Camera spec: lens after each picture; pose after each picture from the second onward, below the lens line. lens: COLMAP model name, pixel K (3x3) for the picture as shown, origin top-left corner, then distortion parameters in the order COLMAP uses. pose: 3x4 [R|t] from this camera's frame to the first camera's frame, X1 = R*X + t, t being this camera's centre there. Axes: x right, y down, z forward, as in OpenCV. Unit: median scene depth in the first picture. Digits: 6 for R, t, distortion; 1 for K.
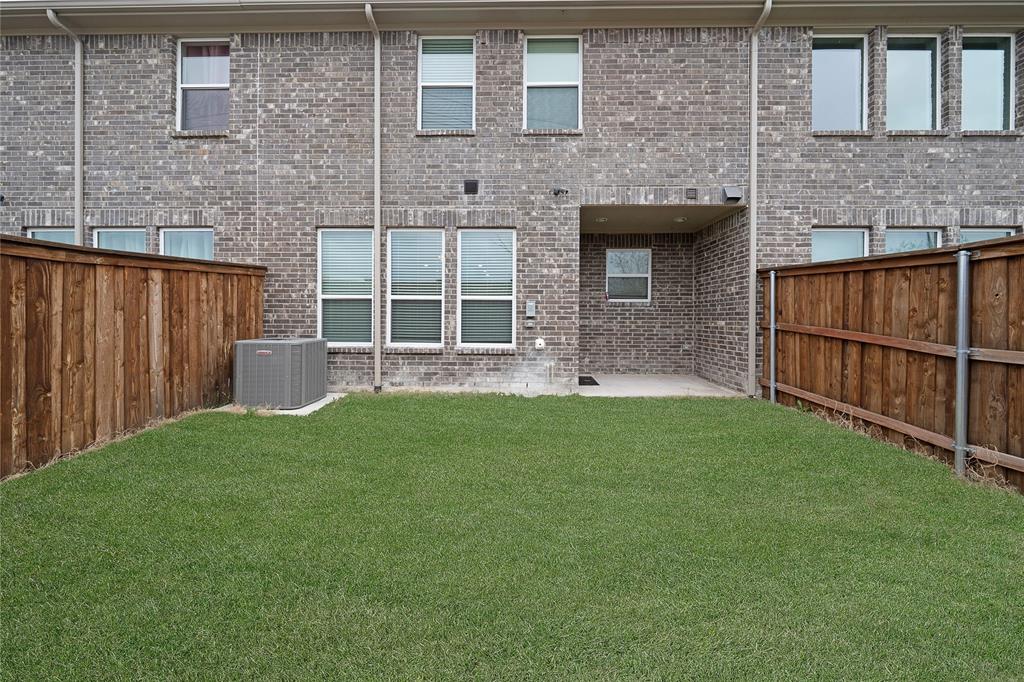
lens RADIAL K [[352.1, 0, 536.4], [0, 352.1, 316.0], [0, 0, 1]] dist [-0.002368, -0.000396]
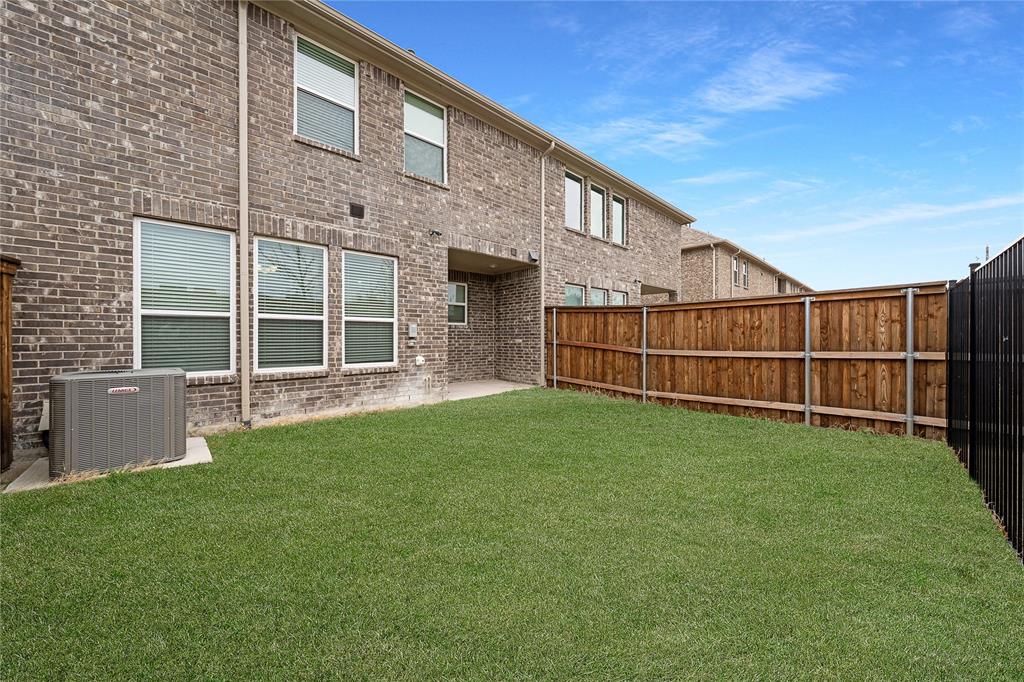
lens RADIAL K [[352.1, 0, 501.7], [0, 352.1, 337.1], [0, 0, 1]] dist [-0.002368, -0.000396]
pose [[0.735552, -0.006879, 0.677434, -0.572828], [0.005142, 0.999976, 0.004570, -0.002524], [-0.677449, 0.000122, 0.735570, -0.036183]]
